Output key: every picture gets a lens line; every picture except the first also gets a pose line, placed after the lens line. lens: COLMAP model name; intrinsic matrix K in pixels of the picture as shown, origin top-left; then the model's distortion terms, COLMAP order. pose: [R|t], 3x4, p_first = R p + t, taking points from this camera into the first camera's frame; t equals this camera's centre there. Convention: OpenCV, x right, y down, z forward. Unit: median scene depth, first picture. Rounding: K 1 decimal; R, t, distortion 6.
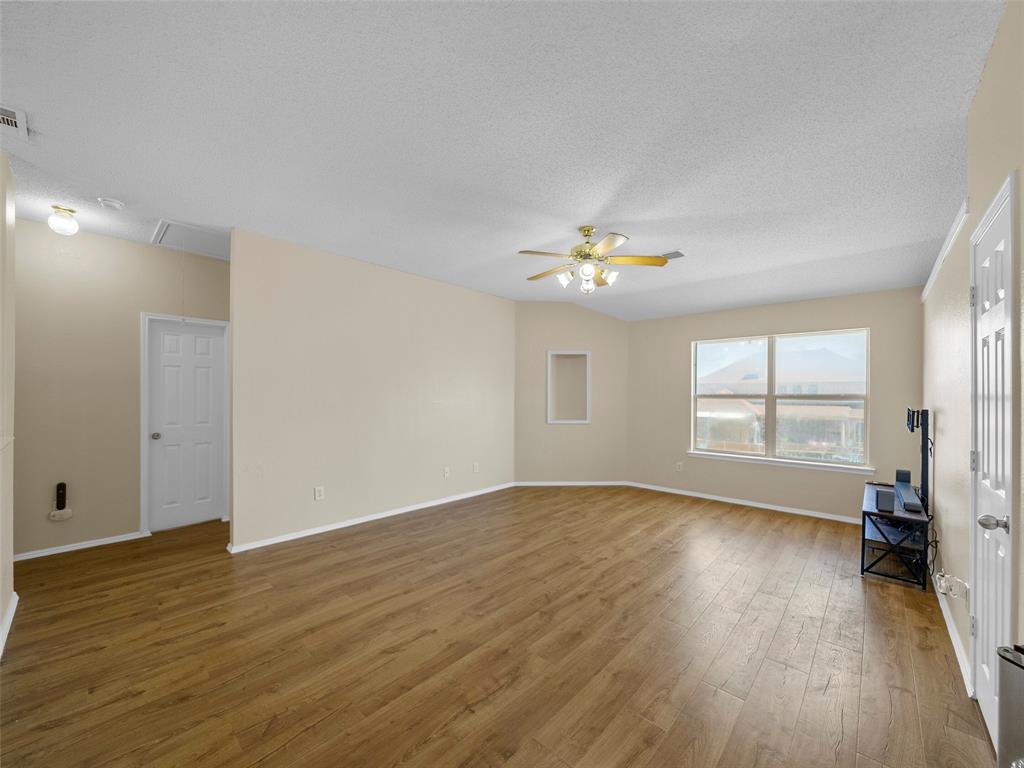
lens RADIAL K [[404.2, 0, 517.9], [0, 404.2, 395.6], [0, 0, 1]] dist [0.000483, 0.000170]
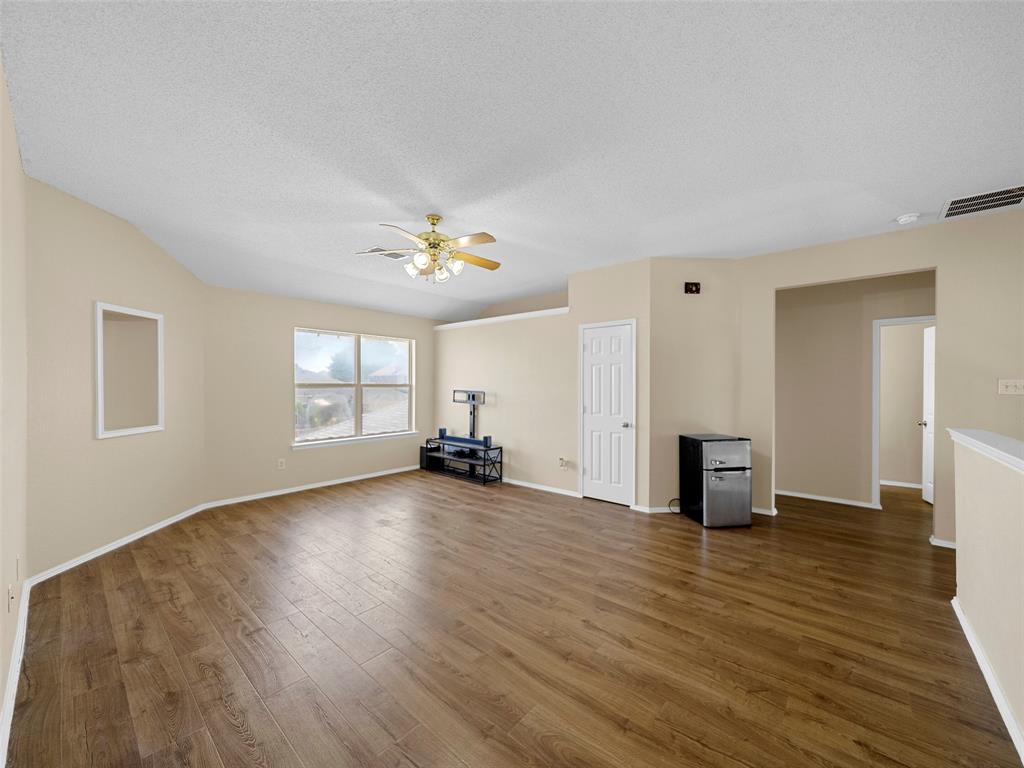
lens RADIAL K [[394.2, 0, 514.7], [0, 394.2, 387.8], [0, 0, 1]] dist [-0.005559, -0.000171]
pose [[-0.022180, -0.012822, 0.999672, -0.845570], [0.002823, 0.999913, 0.012888, -0.007087], [-0.999750, 0.003108, -0.022142, 0.862523]]
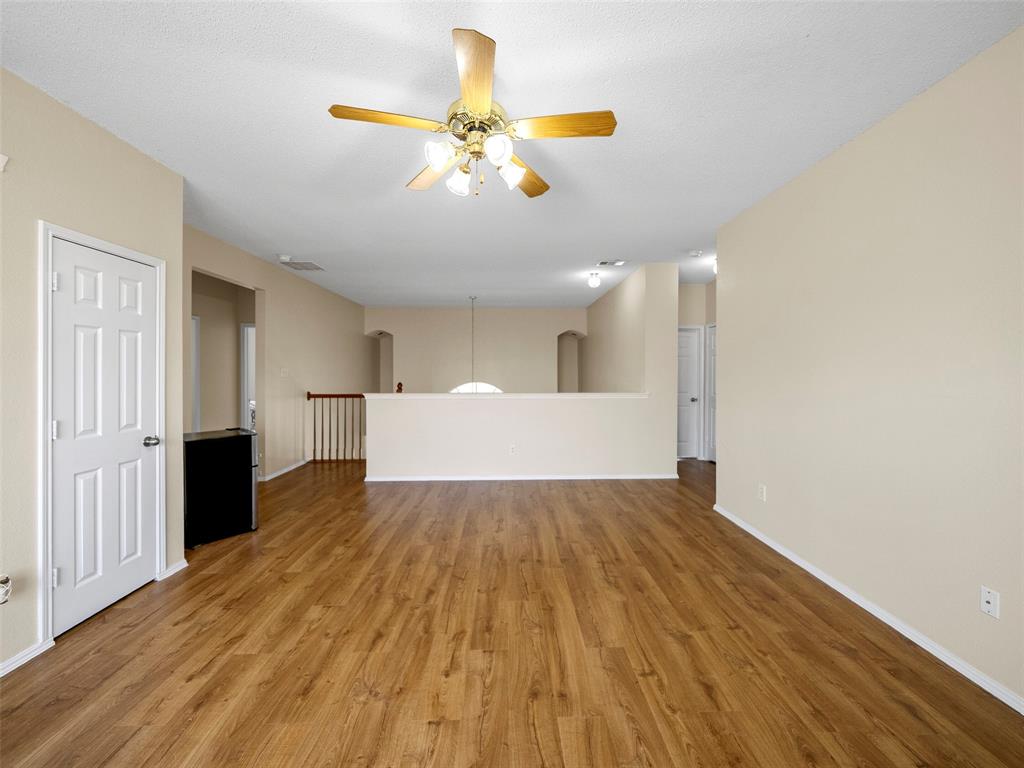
lens RADIAL K [[399.4, 0, 512.5], [0, 399.4, 380.2], [0, 0, 1]] dist [-0.004613, -0.000138]
pose [[-0.731624, 0.005756, -0.681684, 0.540156], [-0.008764, 0.999802, 0.017847, -0.001029], [0.681652, 0.019032, -0.731429, 1.516206]]
